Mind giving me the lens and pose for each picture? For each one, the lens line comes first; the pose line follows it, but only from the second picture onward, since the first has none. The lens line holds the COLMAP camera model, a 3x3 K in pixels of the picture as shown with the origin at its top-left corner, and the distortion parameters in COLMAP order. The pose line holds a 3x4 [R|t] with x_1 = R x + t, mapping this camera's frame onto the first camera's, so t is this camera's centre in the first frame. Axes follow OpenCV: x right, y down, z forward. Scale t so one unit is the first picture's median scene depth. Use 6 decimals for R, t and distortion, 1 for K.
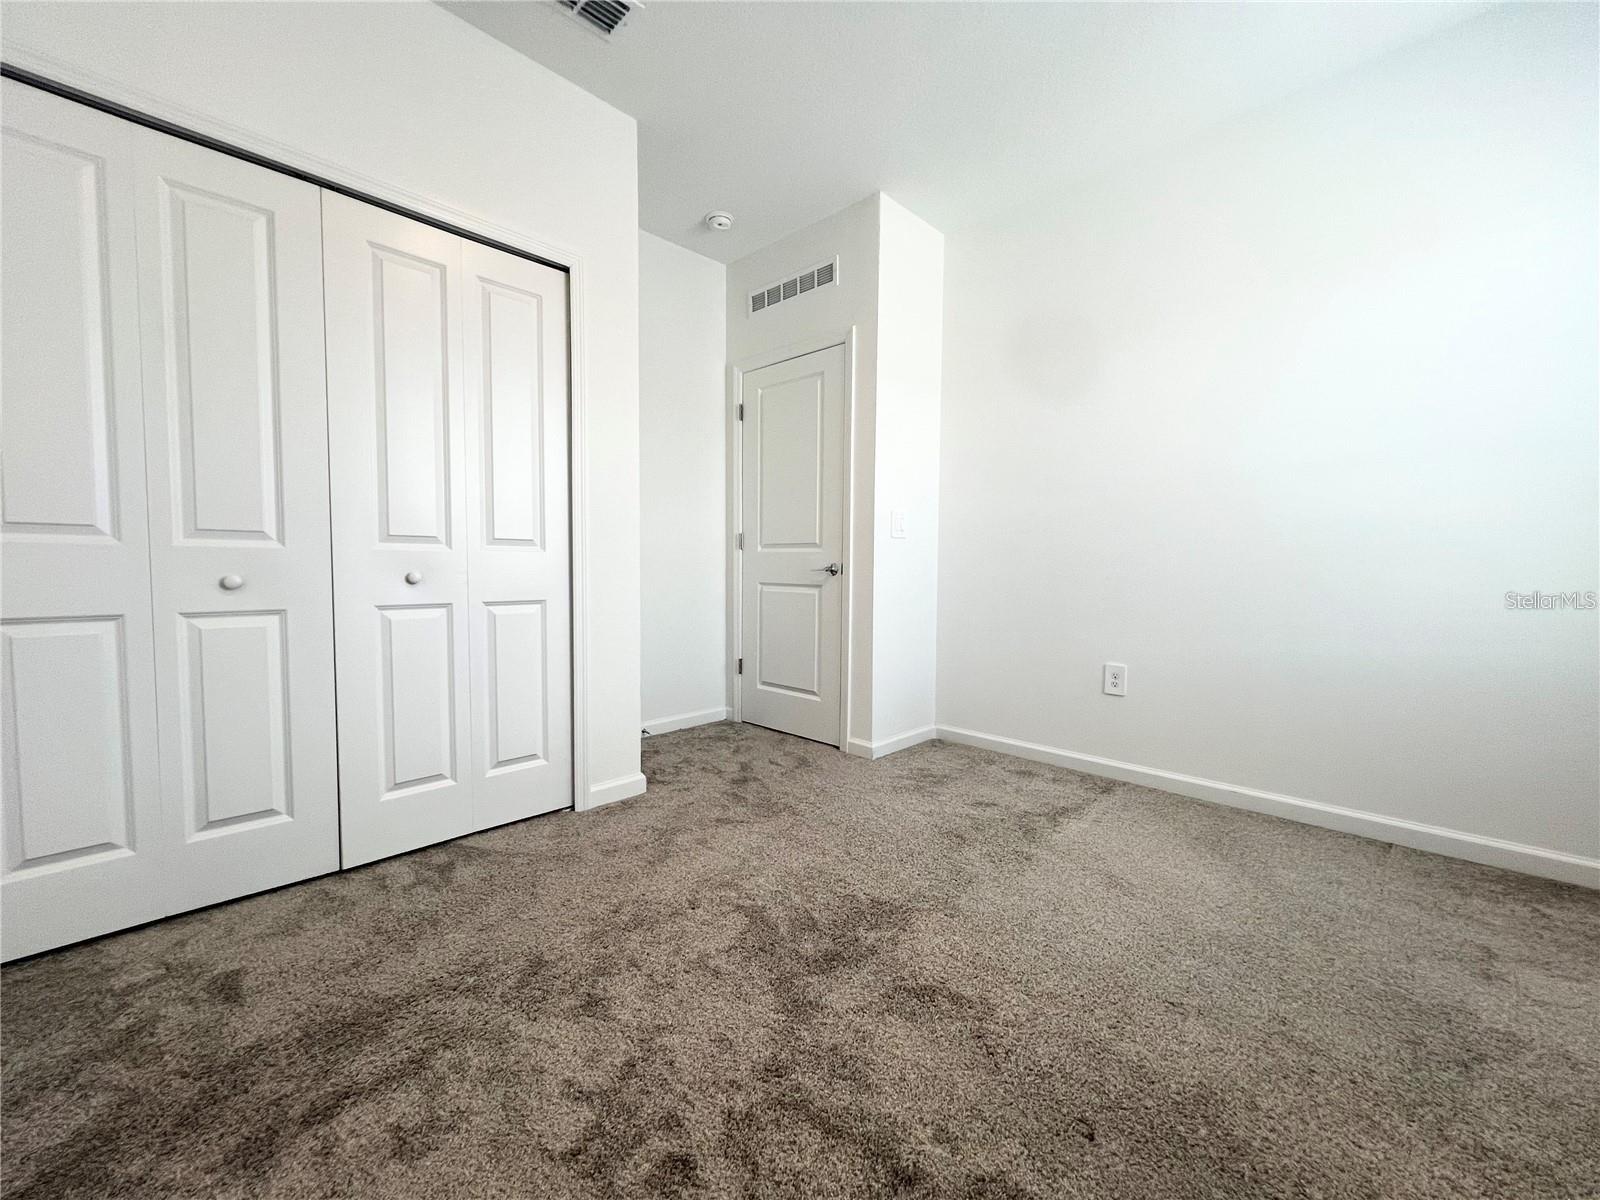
lens RADIAL K [[639.5, 0, 796.3], [0, 639.5, 599.8], [0, 0, 1]] dist [-0.000195, 0.000013]
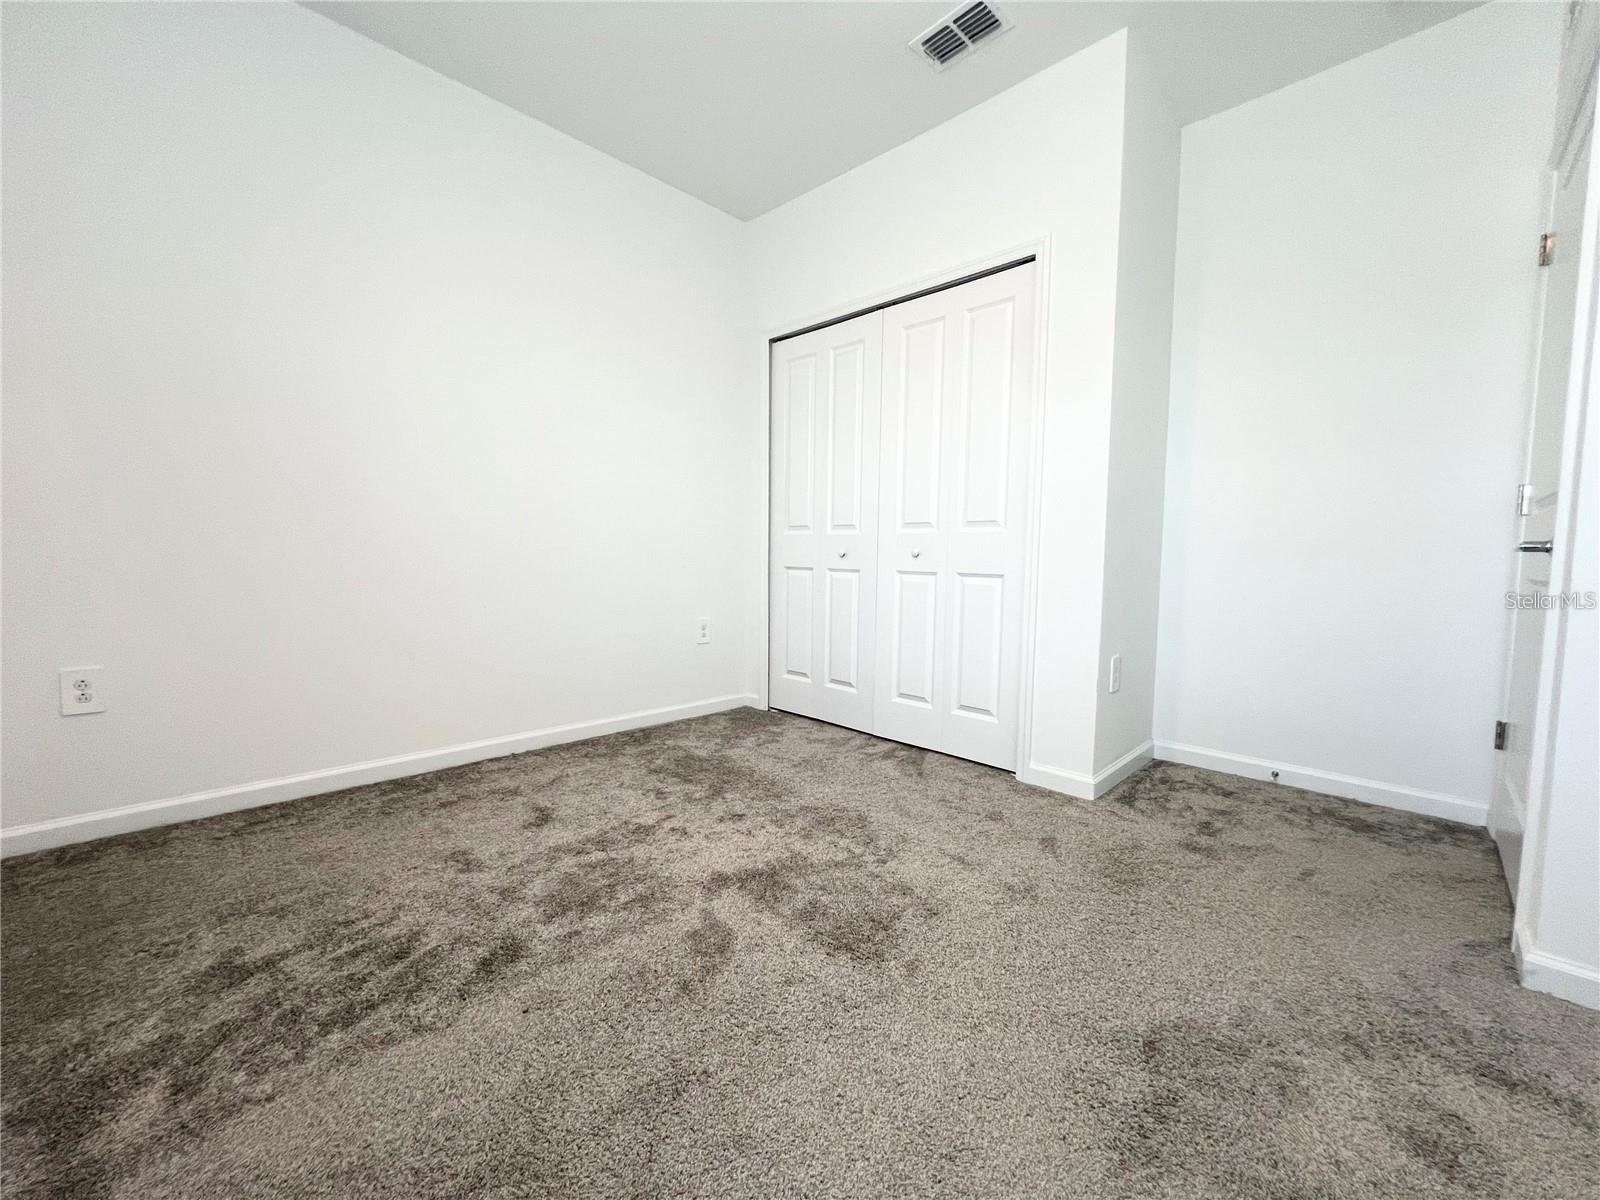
lens RADIAL K [[639.5, 0, 796.3], [0, 639.5, 599.8], [0, 0, 1]] dist [-0.000195, 0.000013]
pose [[-0.006710, 0.077308, -0.996985, 0.801558], [-0.064265, 0.994913, 0.077580, -0.023700], [0.997910, 0.064592, -0.001708, 0.728648]]
